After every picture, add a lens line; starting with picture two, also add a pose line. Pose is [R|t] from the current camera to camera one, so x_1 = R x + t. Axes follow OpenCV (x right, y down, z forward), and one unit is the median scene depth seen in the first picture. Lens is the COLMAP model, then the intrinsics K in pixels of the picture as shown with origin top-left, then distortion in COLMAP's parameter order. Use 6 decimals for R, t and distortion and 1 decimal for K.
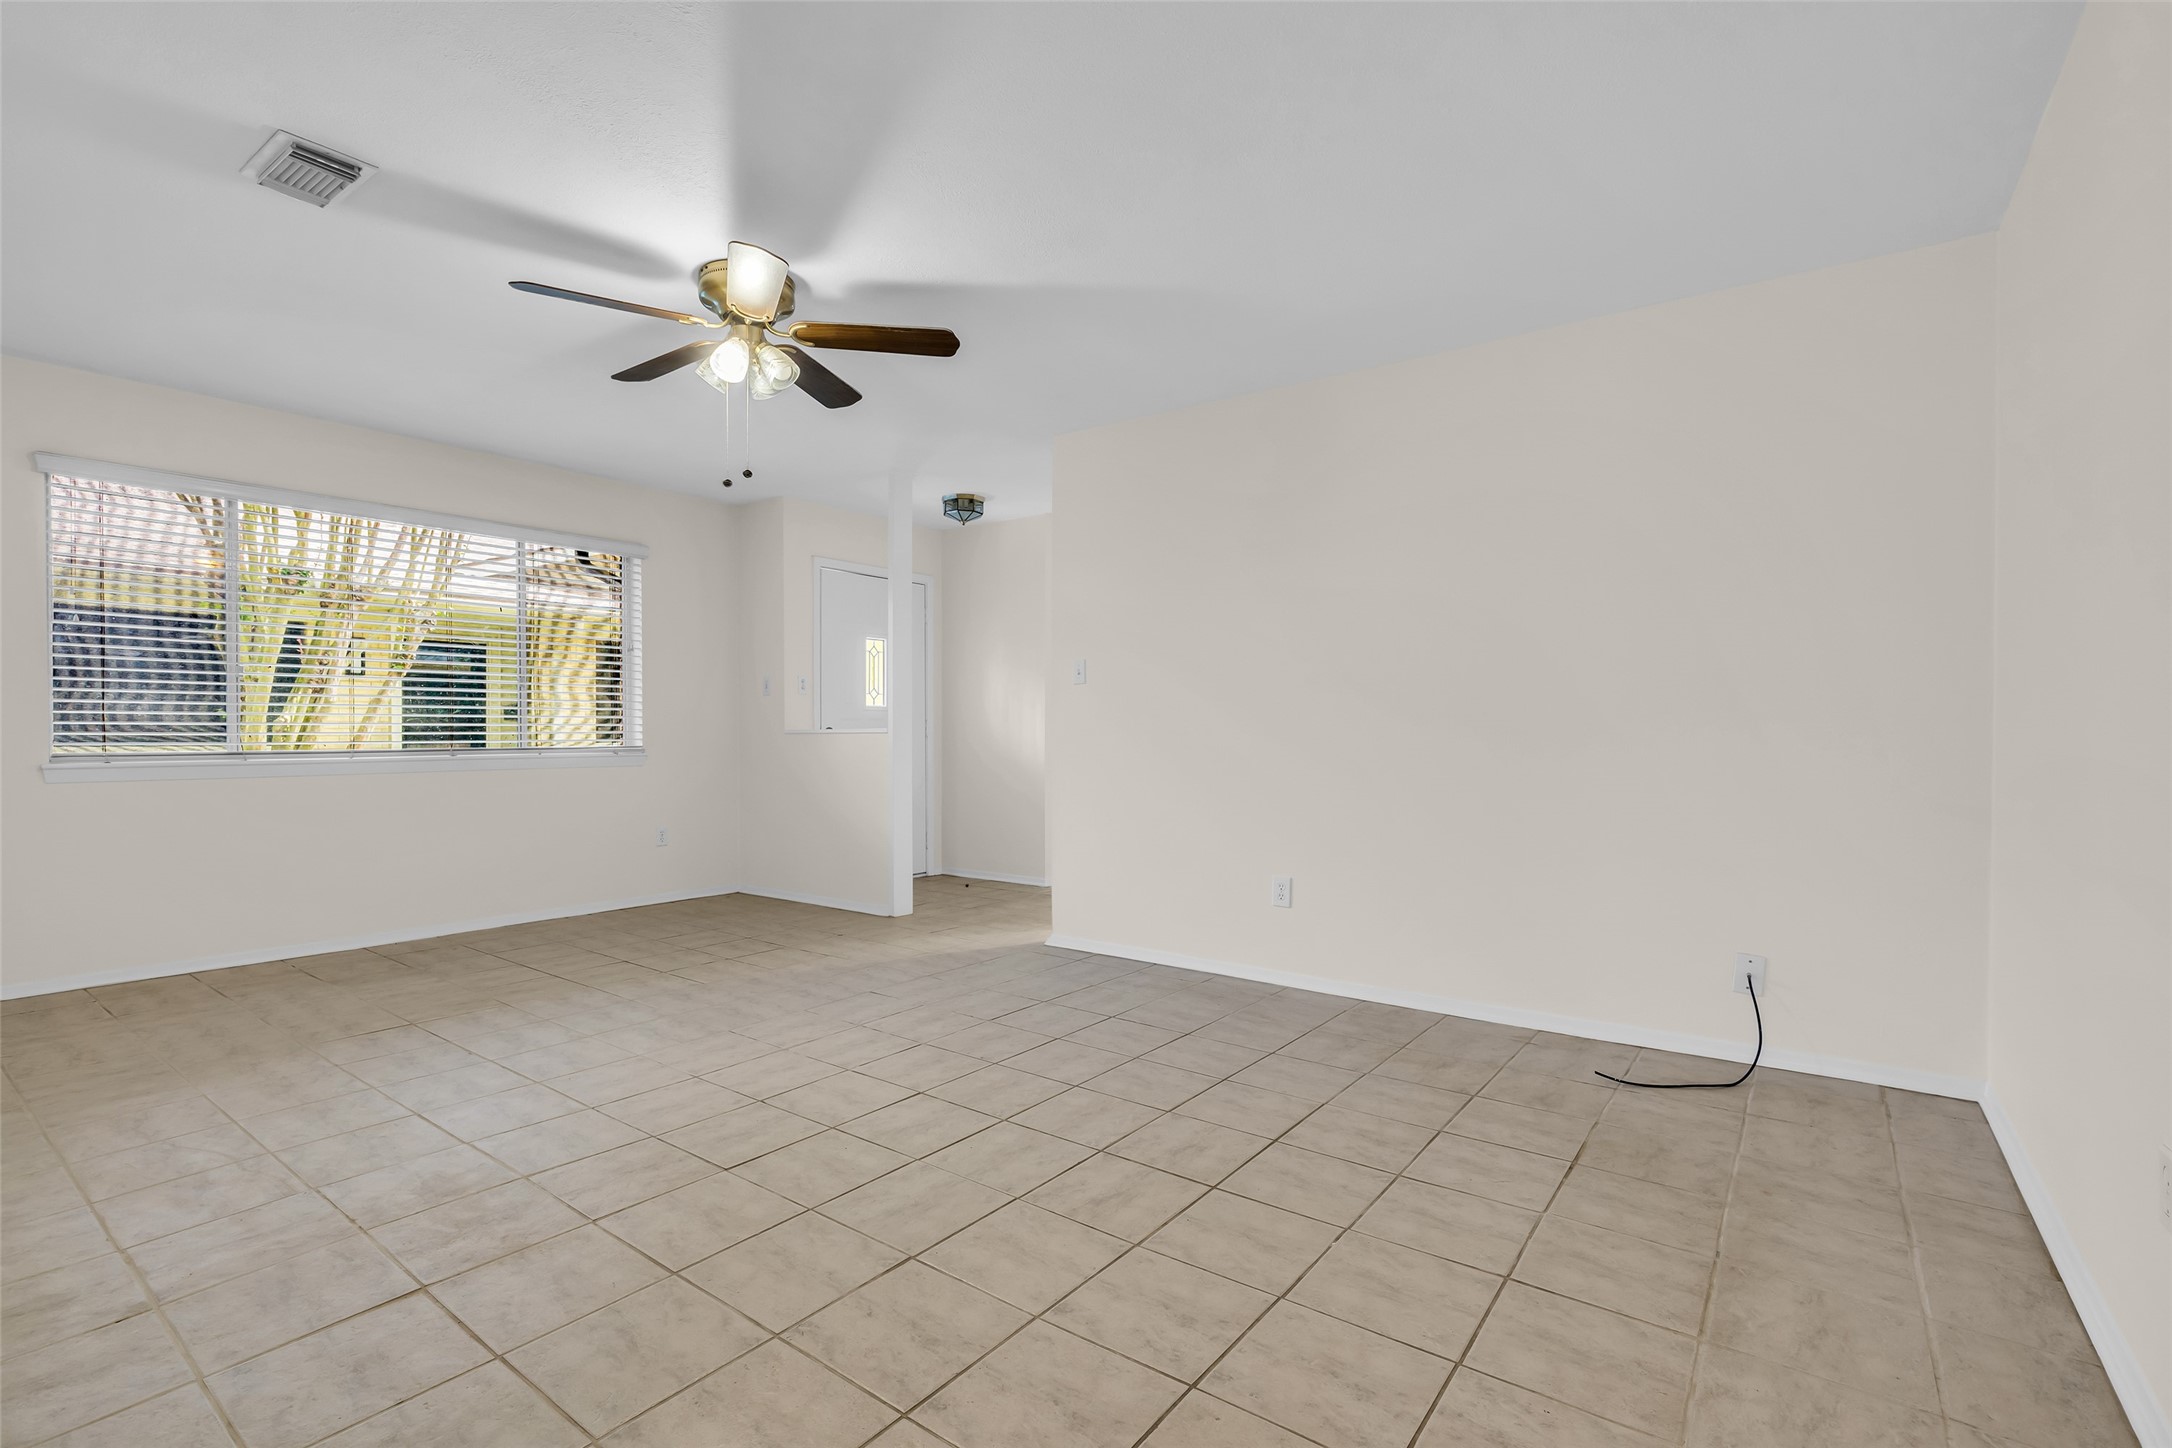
lens RADIAL K [[984.7, 0, 1078.3], [0, 984.7, 718.9], [0, 0, 1]] dist [0.000092, 0.000617]
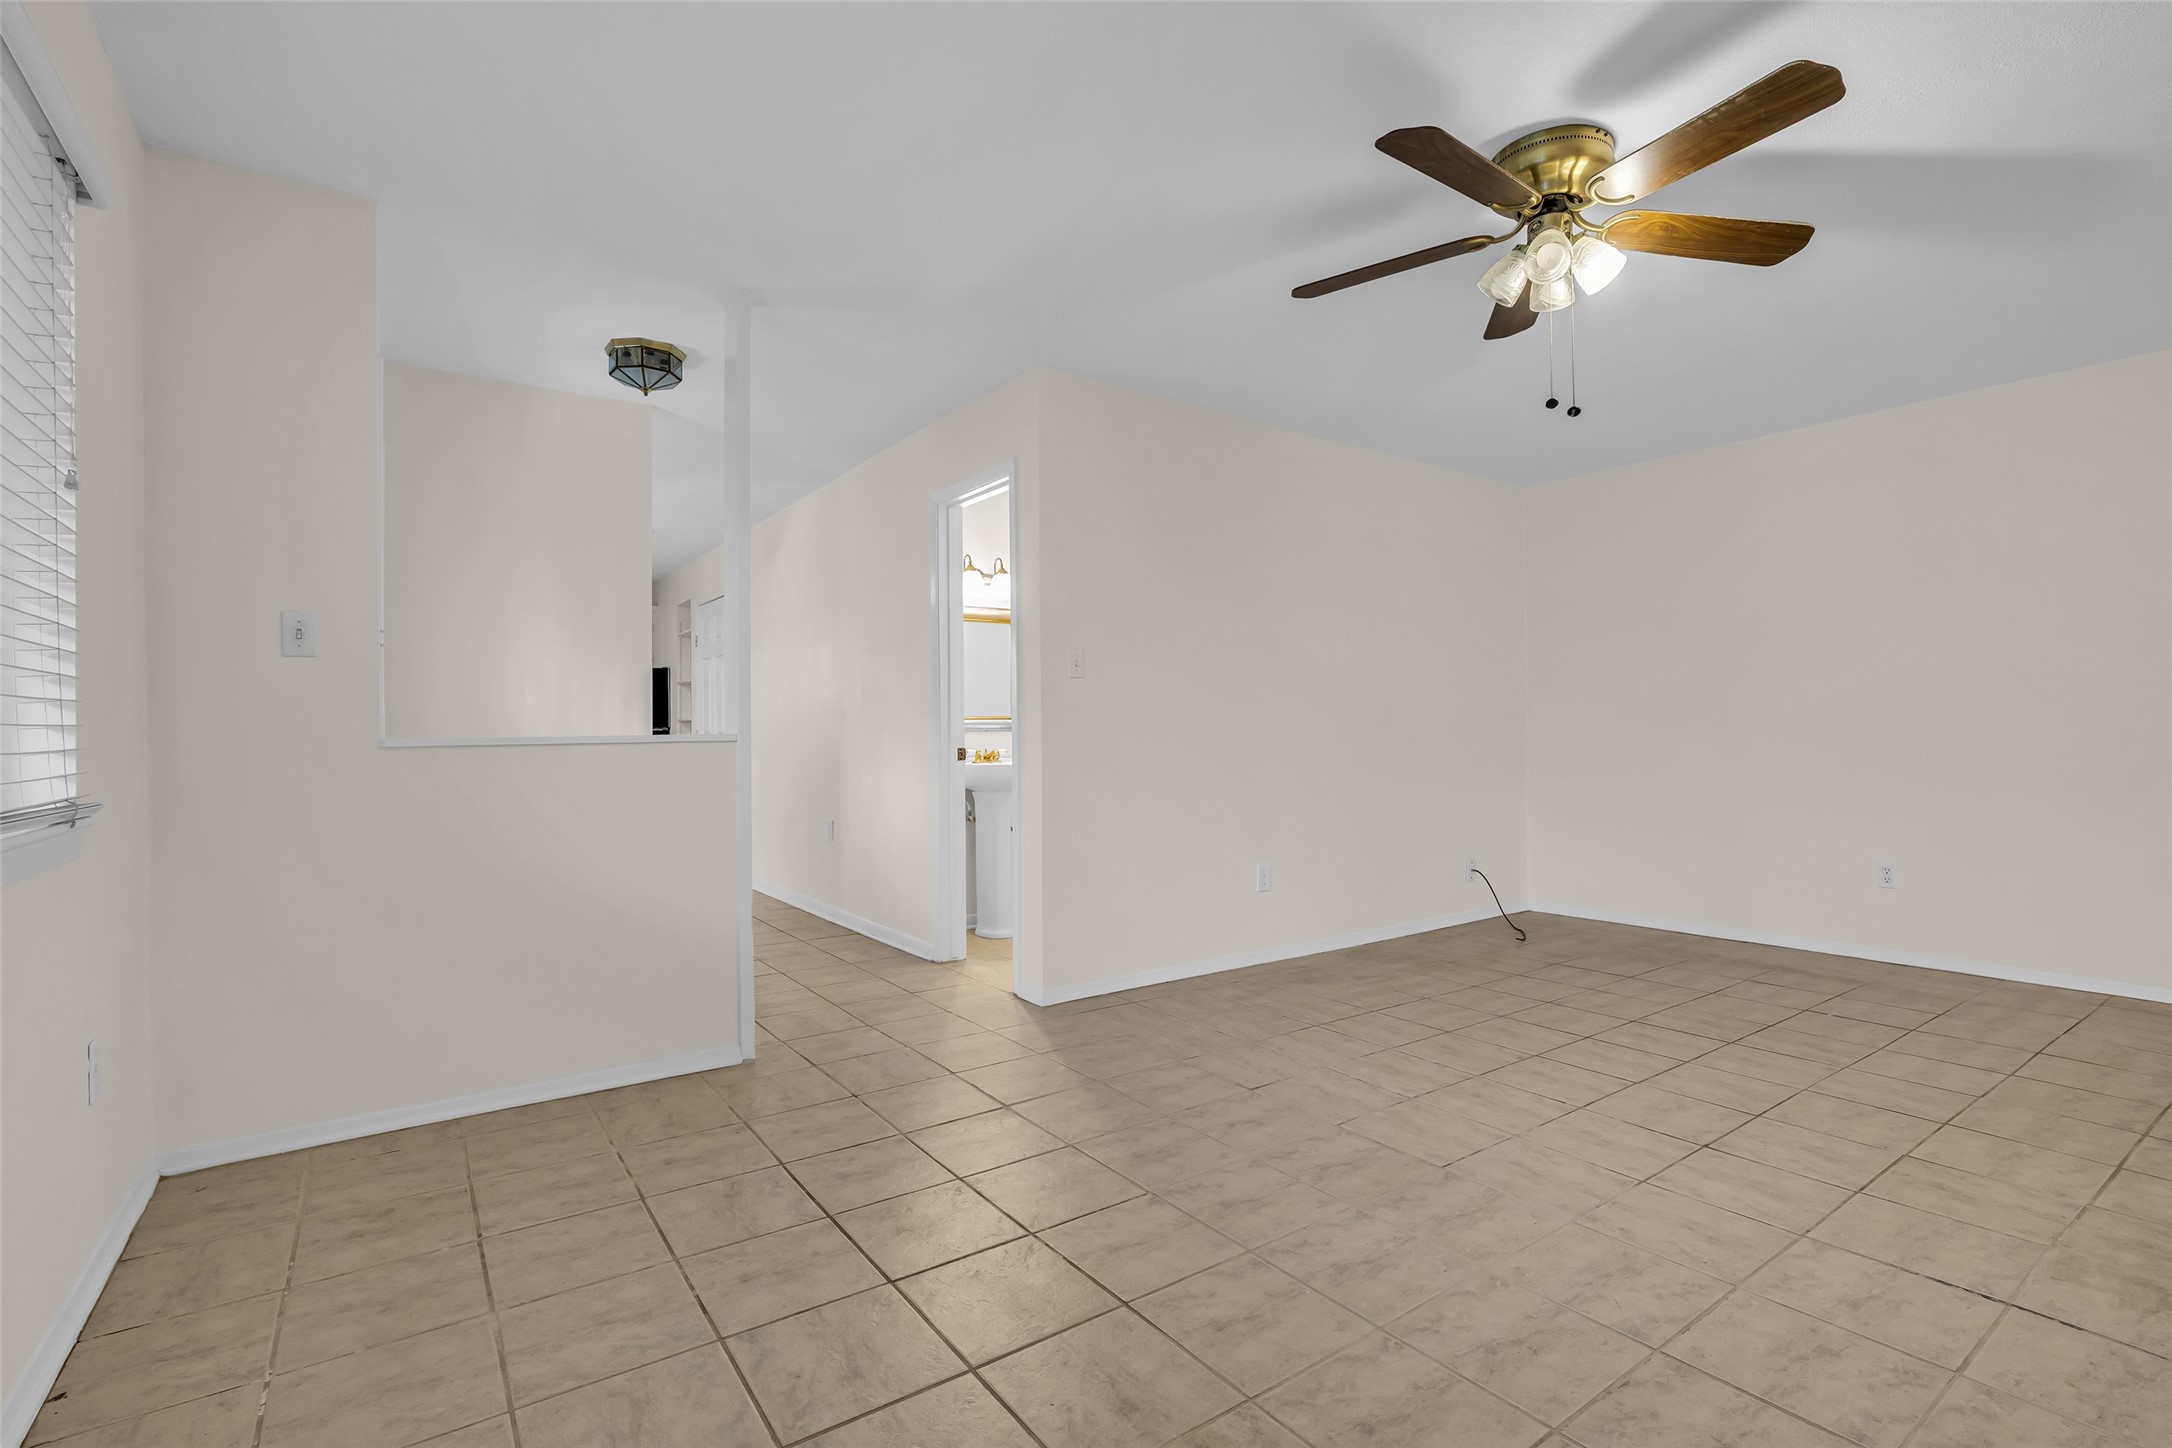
lens RADIAL K [[984.7, 0, 1103.5], [0, 984.7, 704.0], [0, 0, 1]] dist [0.000092, 0.000617]
pose [[0.286075, 0.026659, 0.957836, -1.165856], [-0.009253, 0.999643, -0.025059, 0.012595], [-0.958163, -0.001694, 0.286219, 1.098665]]
